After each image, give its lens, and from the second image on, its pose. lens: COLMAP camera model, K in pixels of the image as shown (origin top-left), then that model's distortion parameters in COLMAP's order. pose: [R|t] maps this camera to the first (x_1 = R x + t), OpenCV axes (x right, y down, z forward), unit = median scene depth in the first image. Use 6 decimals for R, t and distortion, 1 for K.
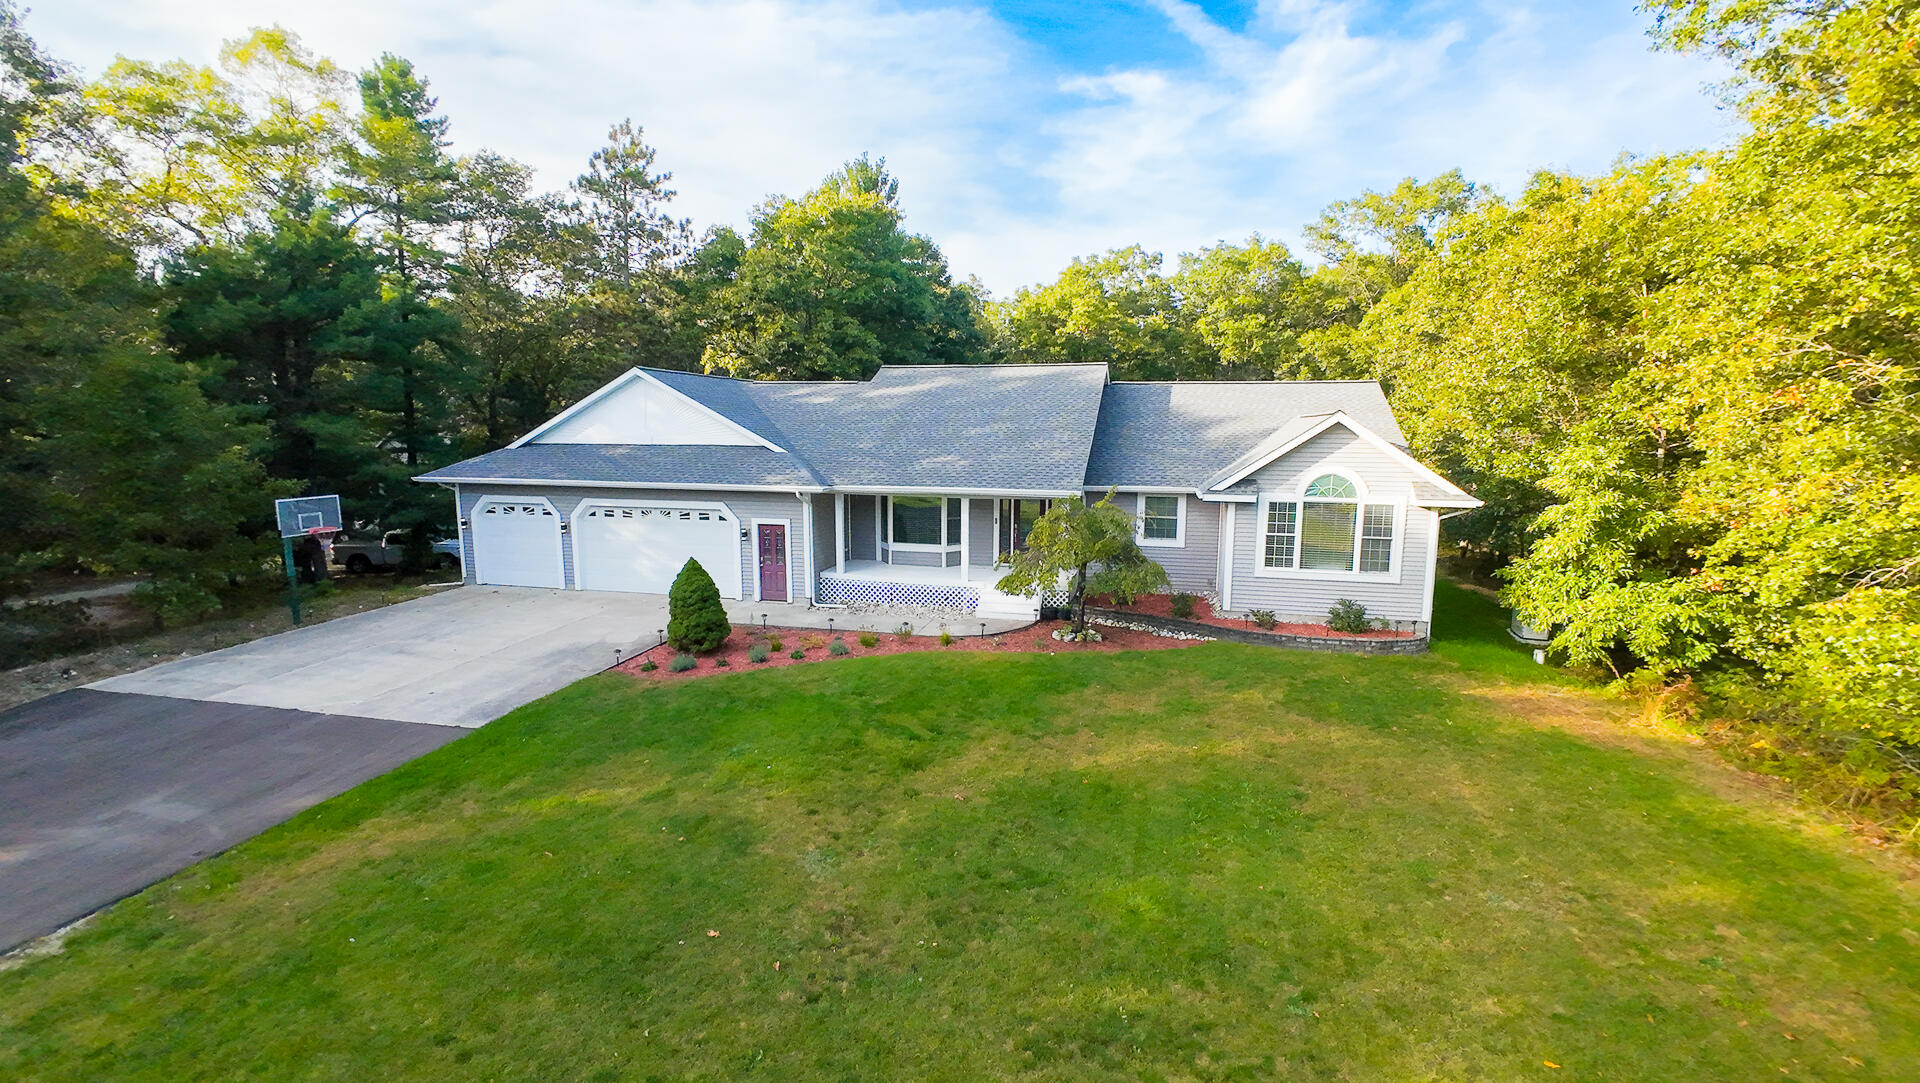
lens RADIAL K [[781.9, 0, 964.7], [0, 781.9, 541.4], [0, 0, 1]] dist [-0.004066, 0.000193]
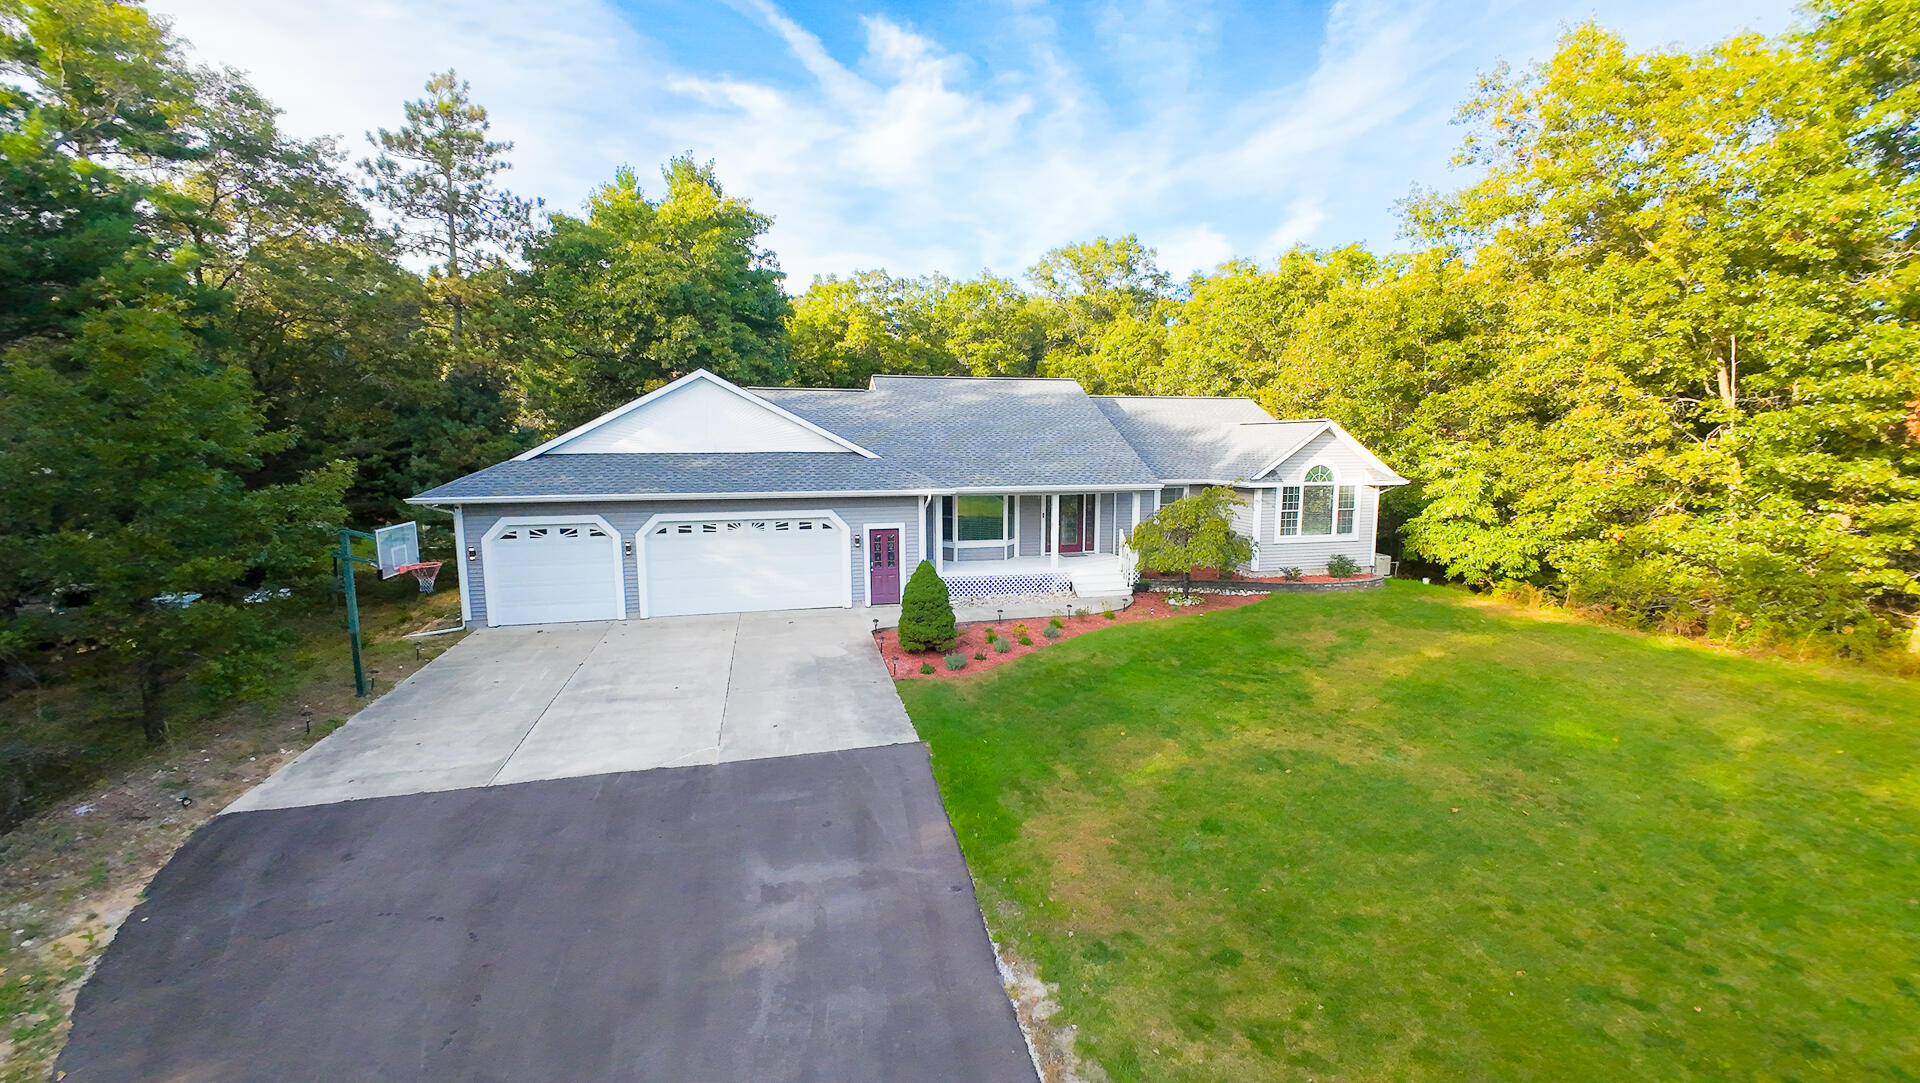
lens RADIAL K [[749.0, 0, 960.0], [0, 749.0, 541.5], [0, 0, 1]] dist [-0.002066, 0.000615]
pose [[0.893133, -0.068015, 0.444620, -0.677663], [0.071489, 0.997401, 0.008972, -0.008152], [-0.444075, 0.023773, 0.895674, 0.098049]]
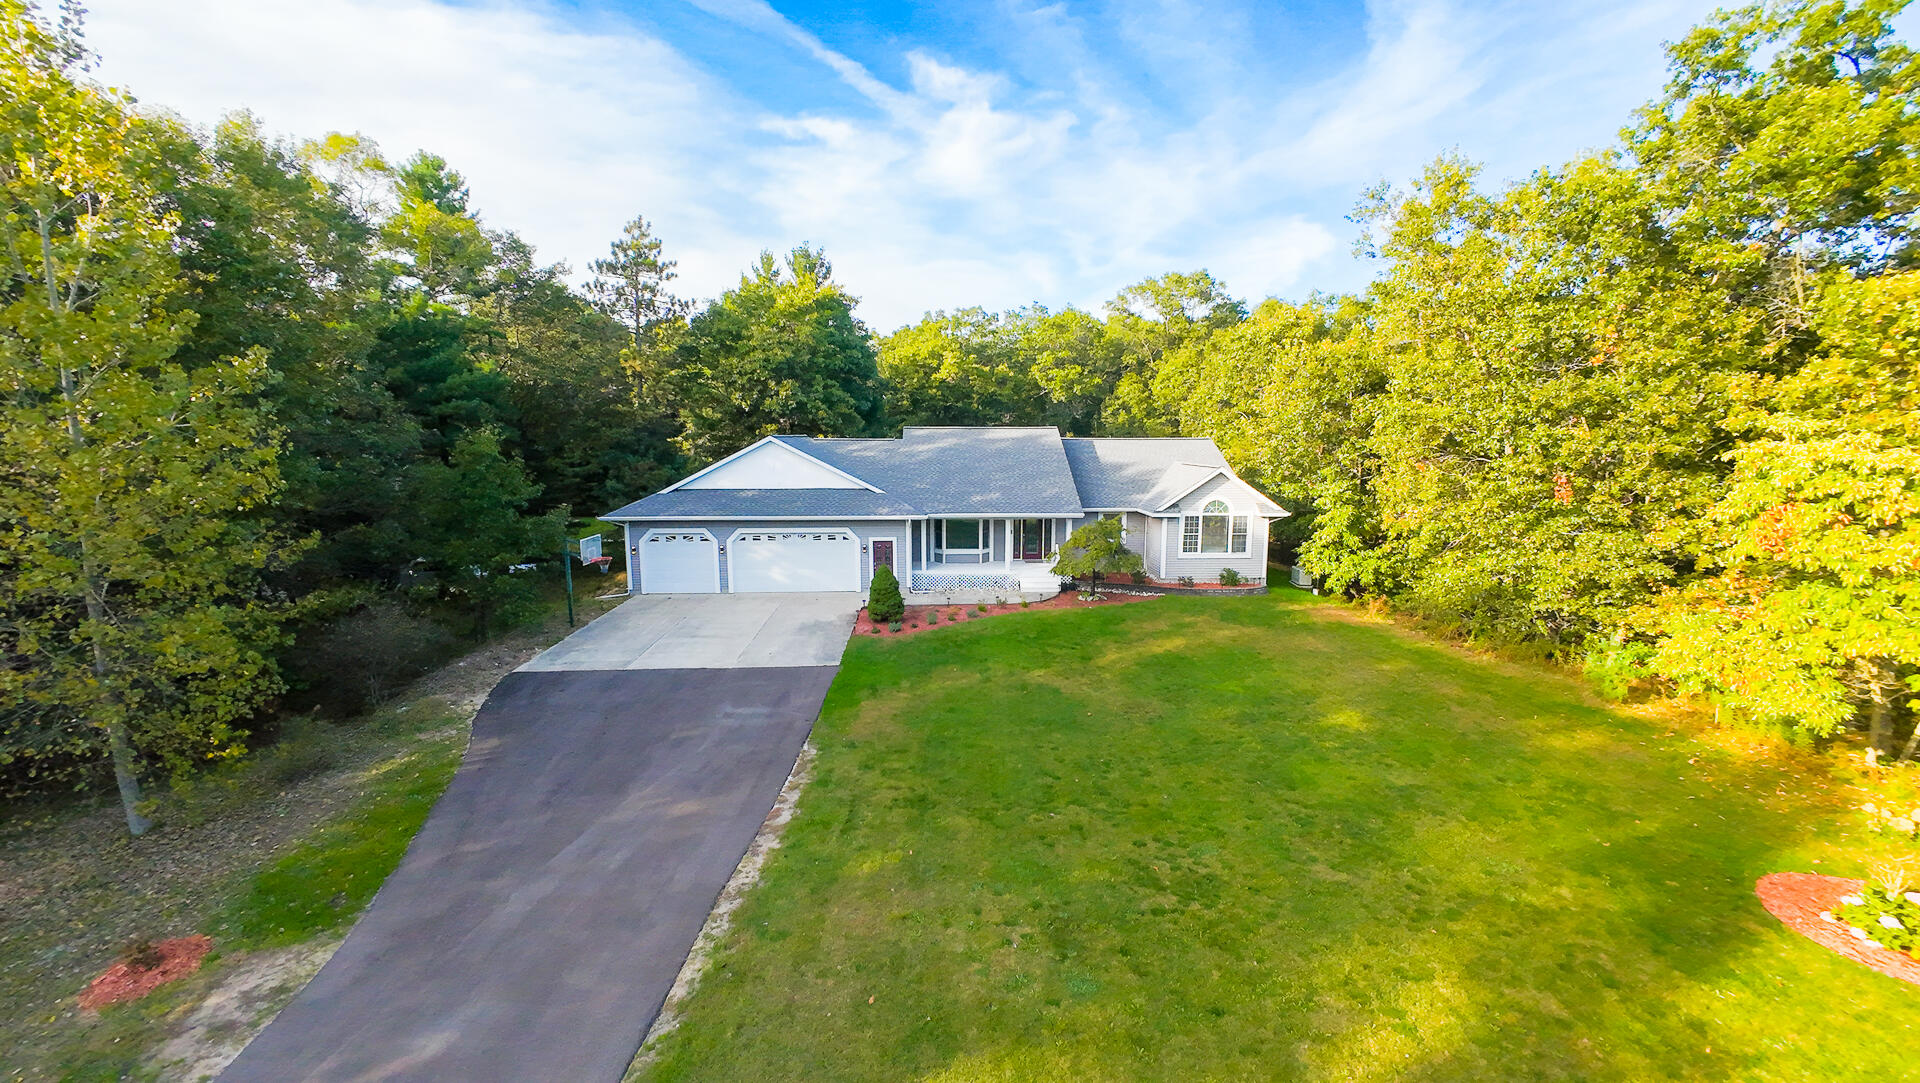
lens RADIAL K [[716.8, 0, 960.0], [0, 716.8, 541.5], [0, 0, 1]] dist [-0.007215, -0.000053]
pose [[0.963032, -0.045050, 0.265594, -0.540992], [0.044704, 0.998973, 0.007353, -0.027725], [-0.265653, 0.004792, 0.964057, -0.440732]]
